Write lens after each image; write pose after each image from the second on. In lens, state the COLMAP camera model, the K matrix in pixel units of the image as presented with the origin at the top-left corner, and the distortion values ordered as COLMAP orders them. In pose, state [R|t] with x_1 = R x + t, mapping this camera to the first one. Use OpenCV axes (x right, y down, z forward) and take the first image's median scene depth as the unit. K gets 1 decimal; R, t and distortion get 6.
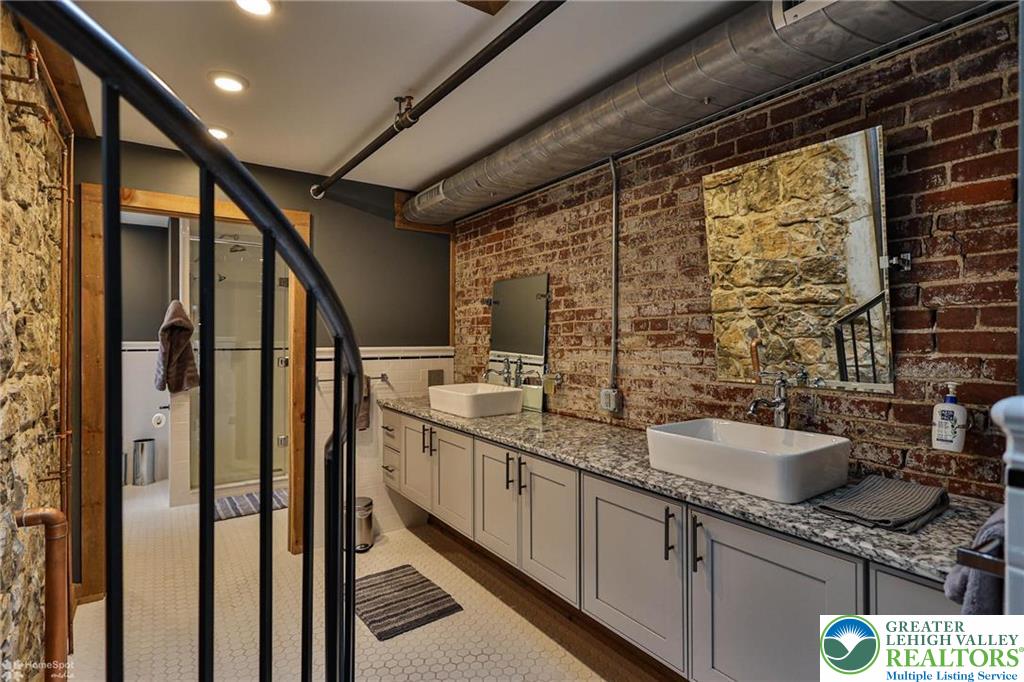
lens RADIAL K [[494.4, 0, 509.4], [0, 494.4, 340.5], [0, 0, 1]] dist [0.004803, 0.000618]
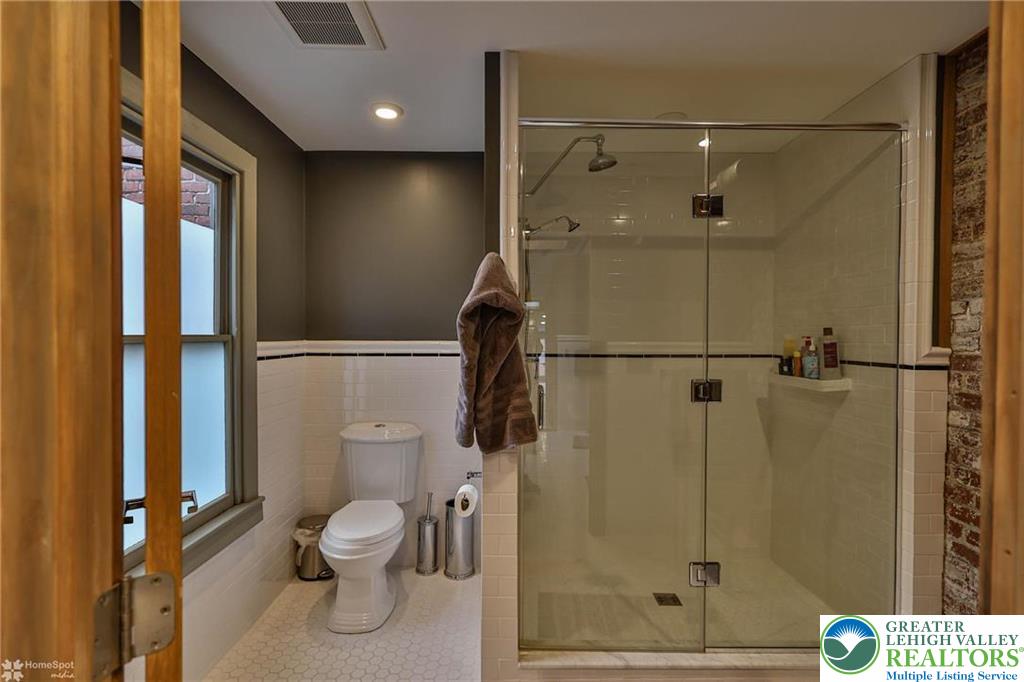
lens RADIAL K [[494.4, 0, 513.2], [0, 494.4, 339.6], [0, 0, 1]] dist [0.004803, 0.000618]
pose [[0.813741, 0.008865, -0.581160, -0.393284], [-0.002245, 0.999924, 0.012109, -0.005125], [0.581224, -0.008548, 0.813699, 0.643211]]
